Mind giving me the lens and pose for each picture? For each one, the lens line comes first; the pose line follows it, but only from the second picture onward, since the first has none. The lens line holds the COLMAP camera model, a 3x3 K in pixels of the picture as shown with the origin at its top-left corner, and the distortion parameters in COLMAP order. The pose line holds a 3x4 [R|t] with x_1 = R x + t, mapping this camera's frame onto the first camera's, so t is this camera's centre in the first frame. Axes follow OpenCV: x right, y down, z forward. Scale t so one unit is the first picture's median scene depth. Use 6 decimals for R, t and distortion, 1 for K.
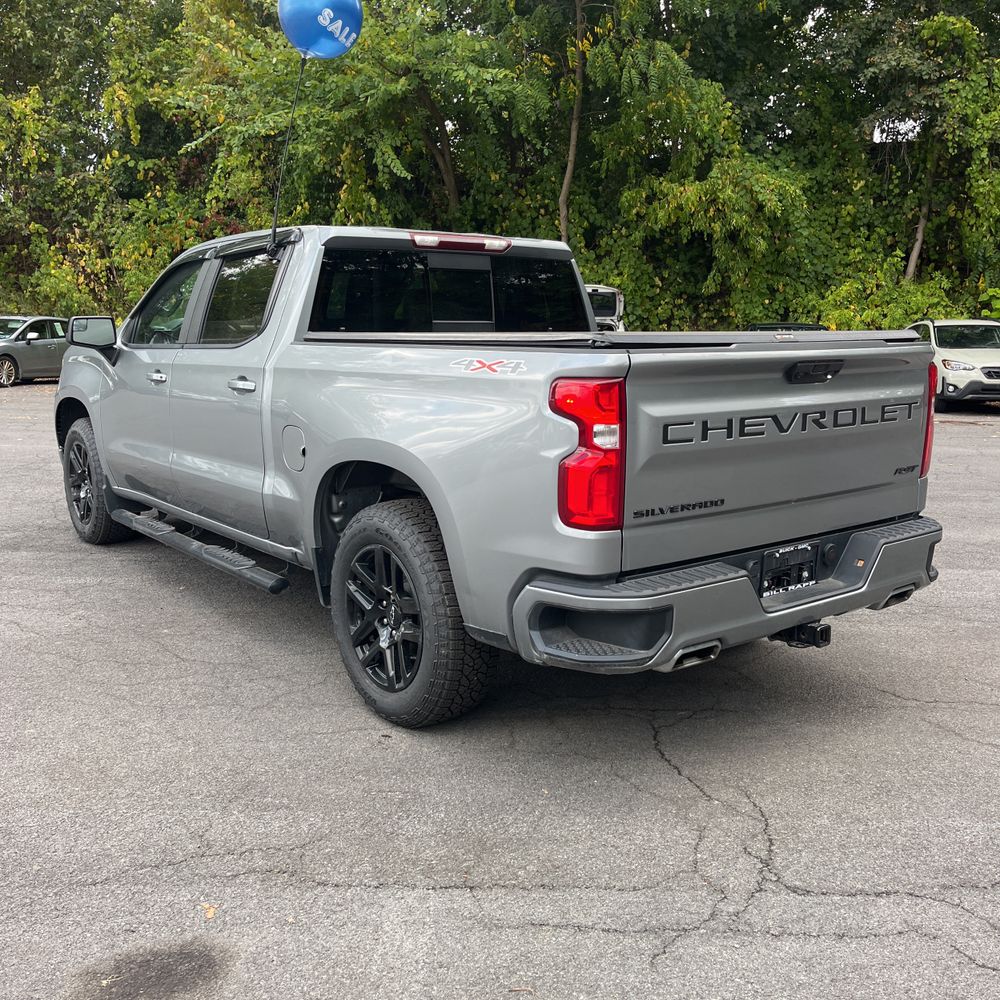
lens RADIAL K [[1014.6, 0, 507.6], [0, 1014.6, 487.9], [0, 0, 1]] dist [0.027566, 0.000000]
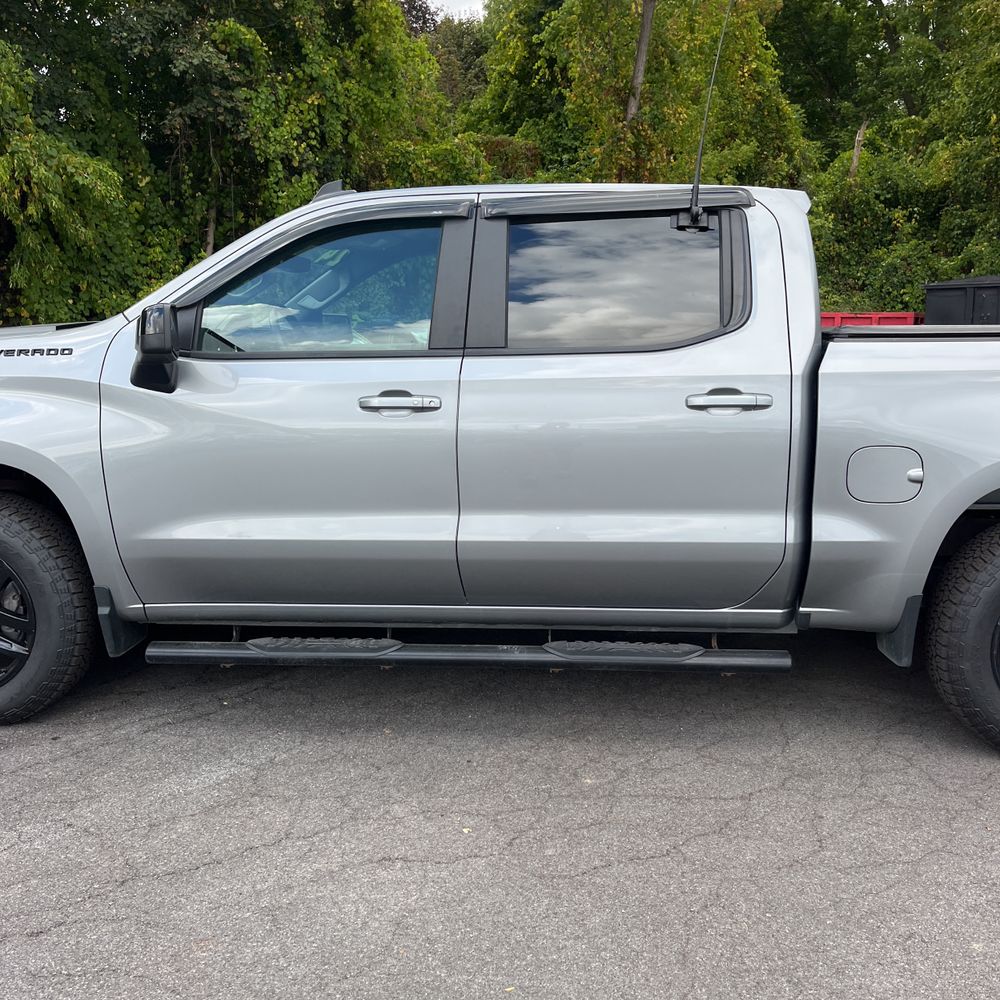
lens RADIAL K [[1014.6, 0, 498.7], [0, 1014.6, 505.9], [0, 0, 1]] dist [0.027566, 0.000000]
pose [[0.662990, -0.128844, 0.737458, -1.082608], [0.119761, 0.990646, 0.065411, -0.112219], [-0.738987, 0.044952, 0.672219, 0.762668]]
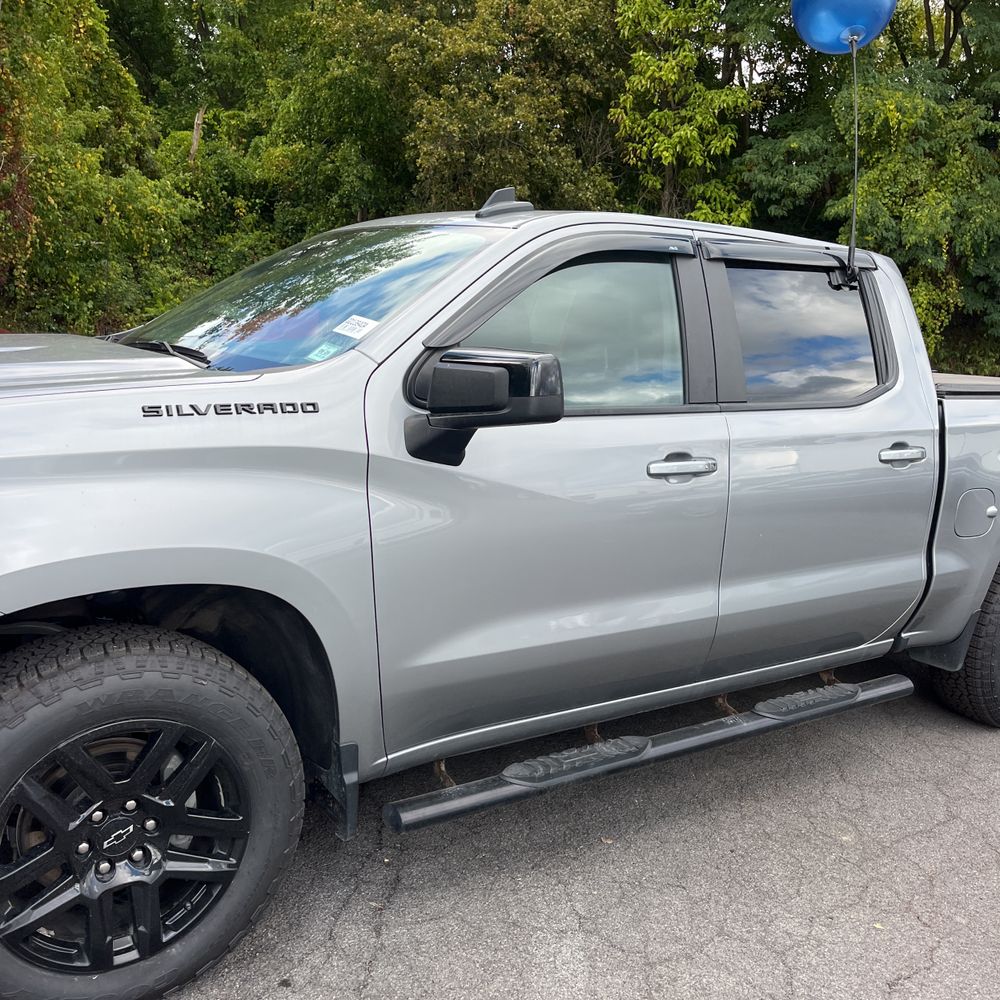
lens RADIAL K [[1014.6, 0, 488.3], [0, 1014.6, 505.5], [0, 0, 1]] dist [0.027566, 0.000000]
pose [[0.055470, -0.170927, 0.983721, -1.247702], [0.100950, 0.981149, 0.164787, -0.265468], [-0.993344, 0.090166, 0.071679, 1.501283]]
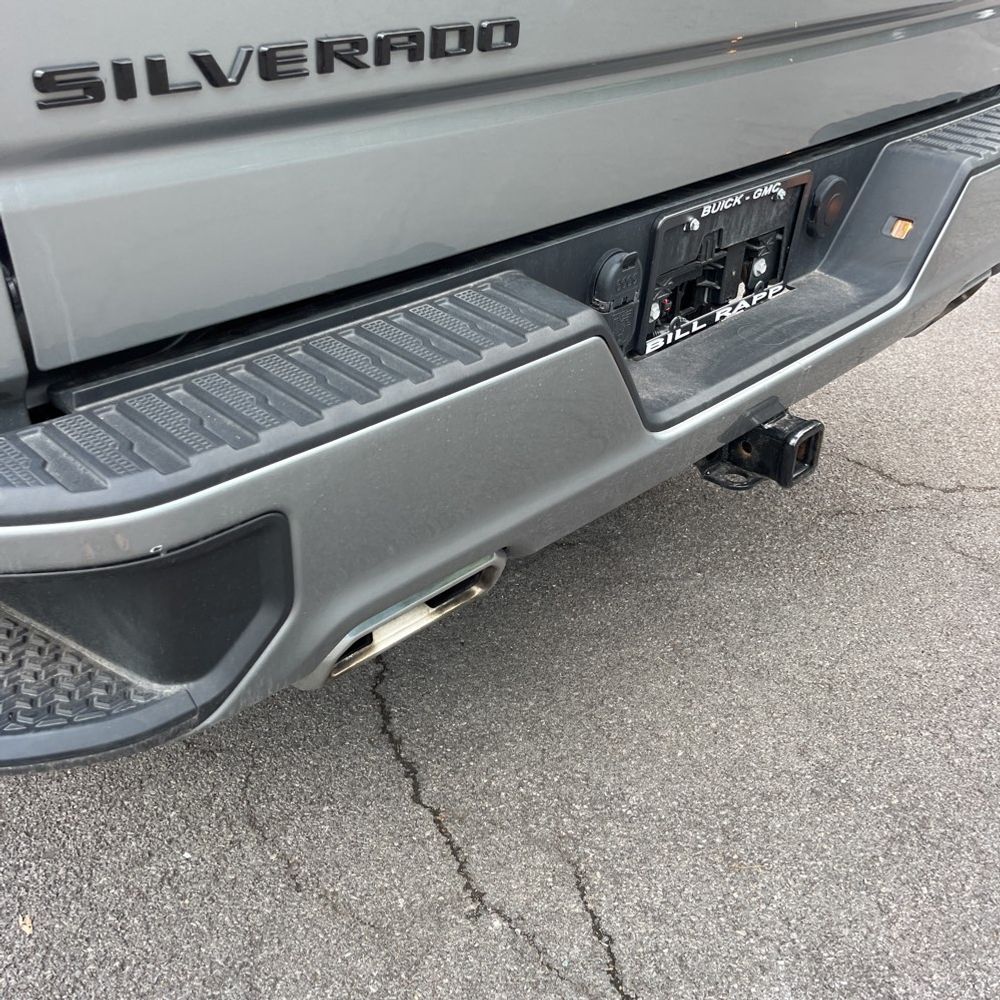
lens RADIAL K [[1014.6, 0, 506.1], [0, 1014.6, 502.2], [0, 0, 1]] dist [0.027566, 0.000000]
pose [[0.991141, -0.053813, 0.121420, 0.145177], [0.001254, 0.917983, 0.396617, 0.016733], [-0.132805, -0.392951, 0.909919, 0.609553]]
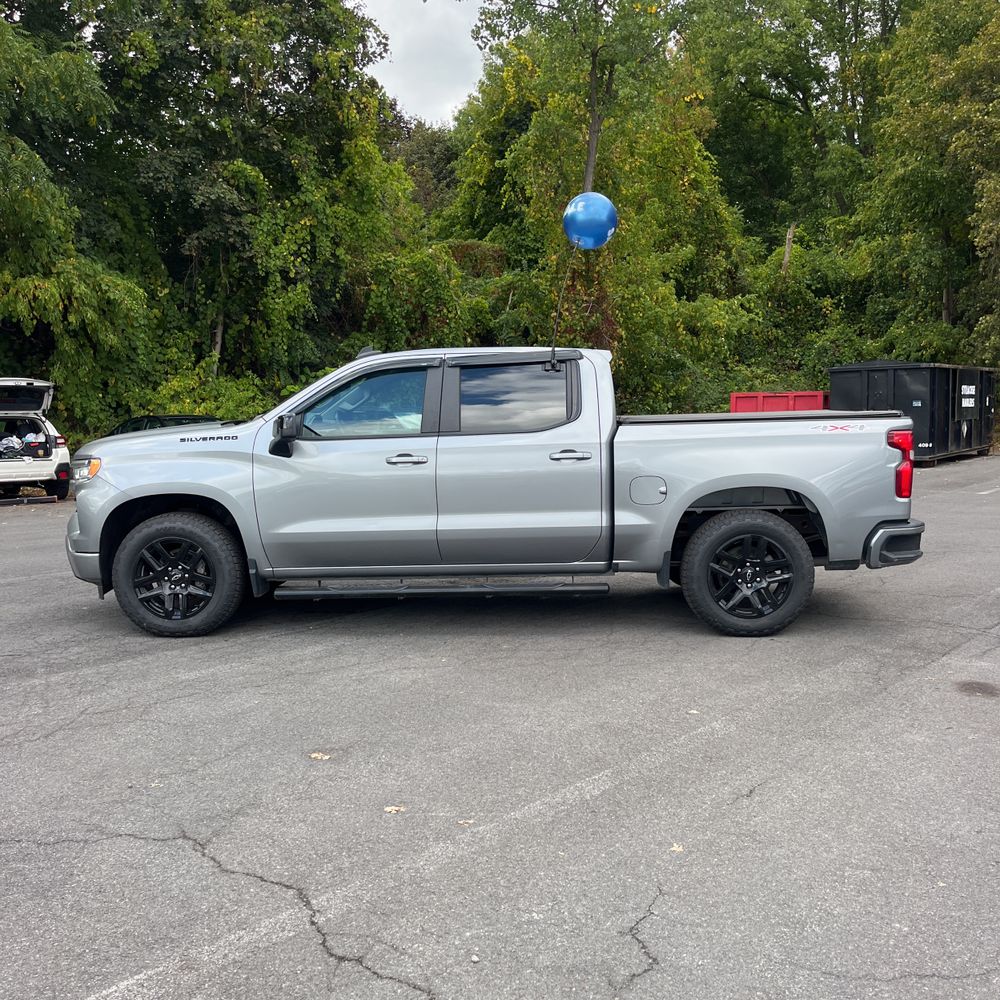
lens RADIAL K [[1014.6, 0, 506.3], [0, 1014.6, 503.9], [0, 0, 1]] dist [0.027566, 0.000000]
pose [[0.639923, -0.085246, 0.763696, -1.702241], [0.141313, 0.989933, -0.007911, -0.041241], [-0.755334, 0.112983, 0.645527, 0.171666]]
